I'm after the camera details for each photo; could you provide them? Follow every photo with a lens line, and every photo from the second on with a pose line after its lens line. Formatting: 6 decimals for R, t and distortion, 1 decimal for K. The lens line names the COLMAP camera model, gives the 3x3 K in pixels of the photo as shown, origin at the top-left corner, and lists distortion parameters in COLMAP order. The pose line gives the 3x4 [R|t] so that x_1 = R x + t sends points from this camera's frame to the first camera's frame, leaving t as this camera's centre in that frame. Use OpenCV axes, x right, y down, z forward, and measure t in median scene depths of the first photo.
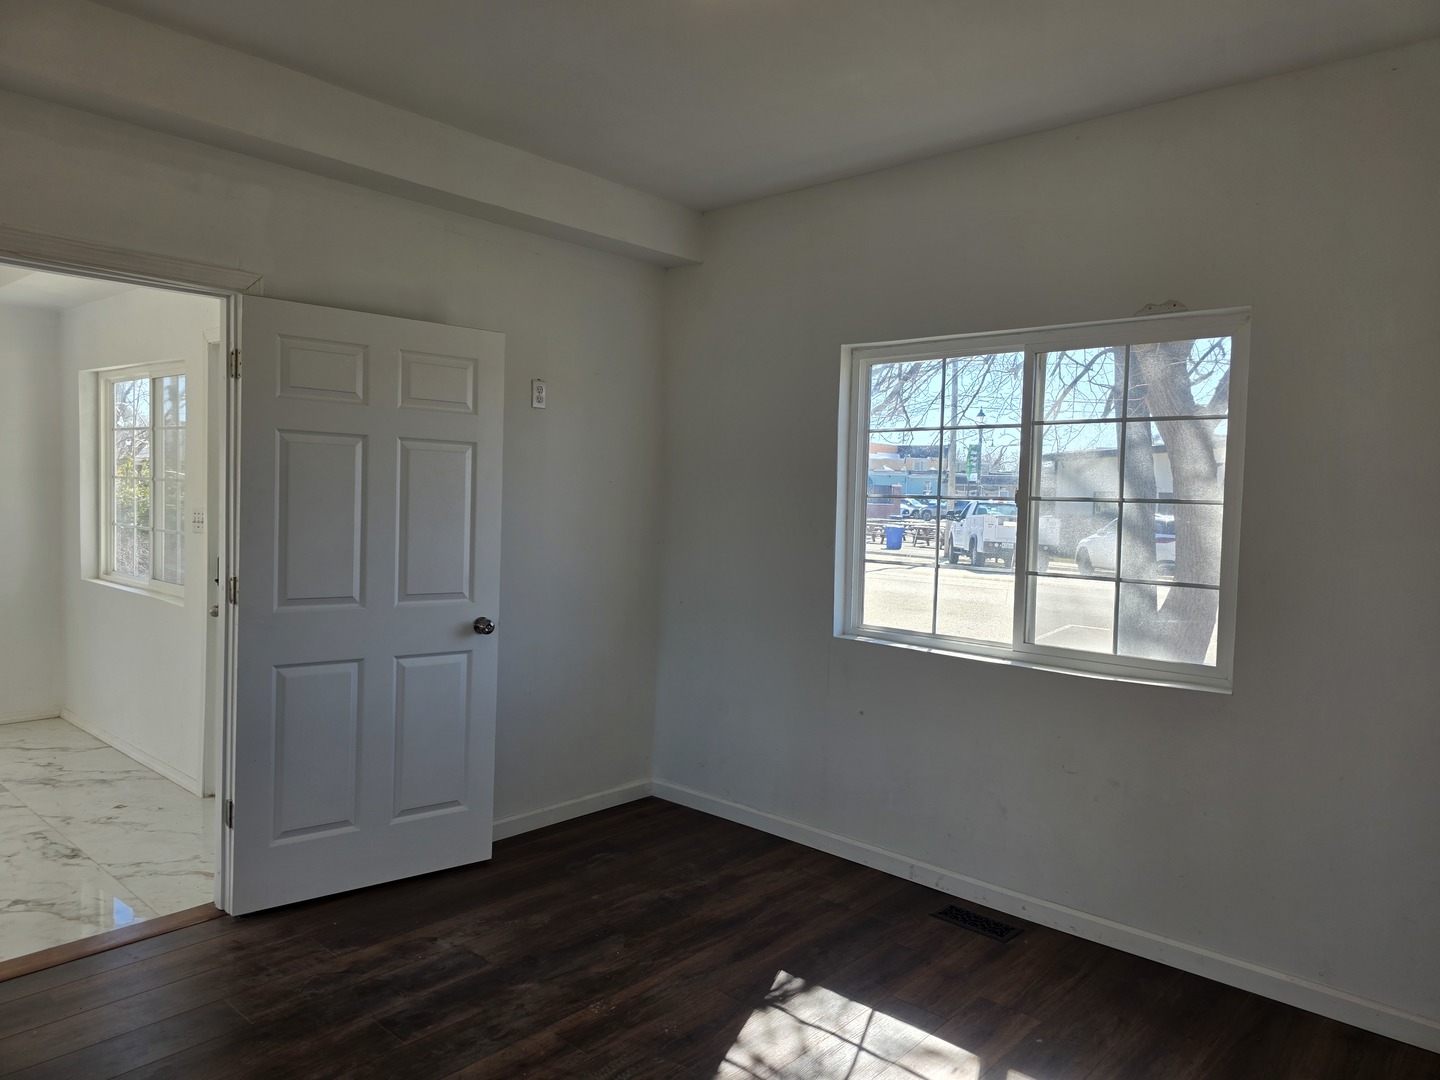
lens RADIAL K [[965.9, 0, 716.1], [0, 965.9, 546.6], [0, 0, 1]] dist [0.059553, -0.042649]
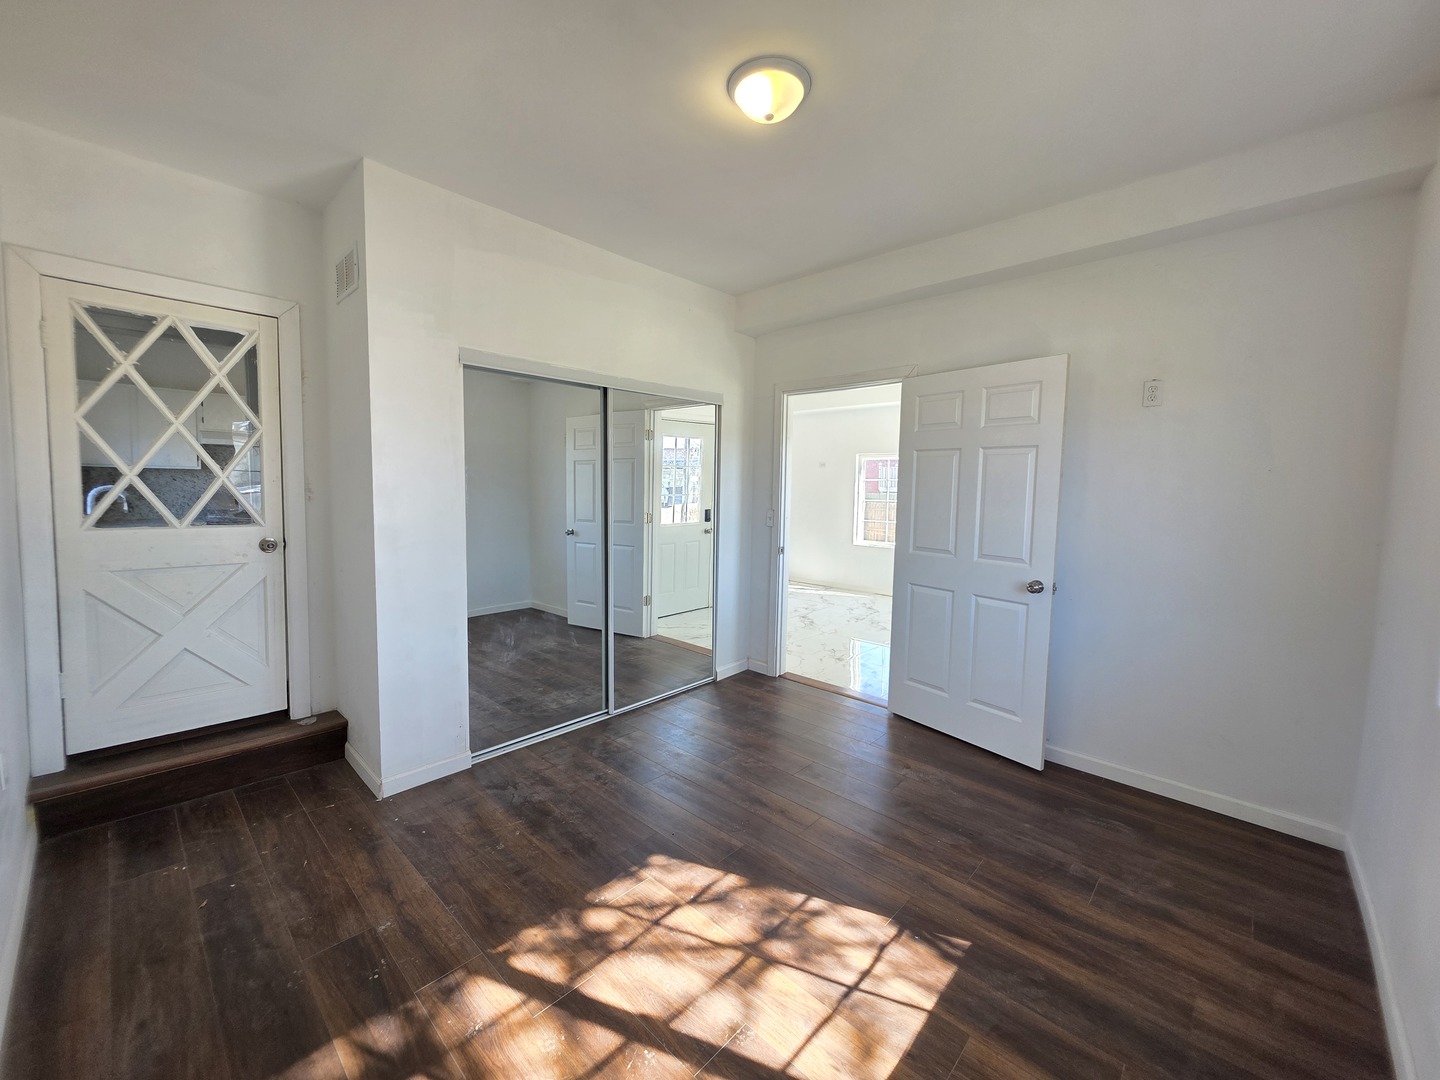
lens RADIAL K [[576.6, 0, 714.2], [0, 576.6, 528.5], [0, 0, 1]] dist [0.008939, -0.003189]
pose [[-0.037219, 0.044322, -0.998324, 0.578476], [-0.065702, 0.996746, 0.046702, -0.003235], [0.997145, 0.067331, -0.034186, 0.636603]]
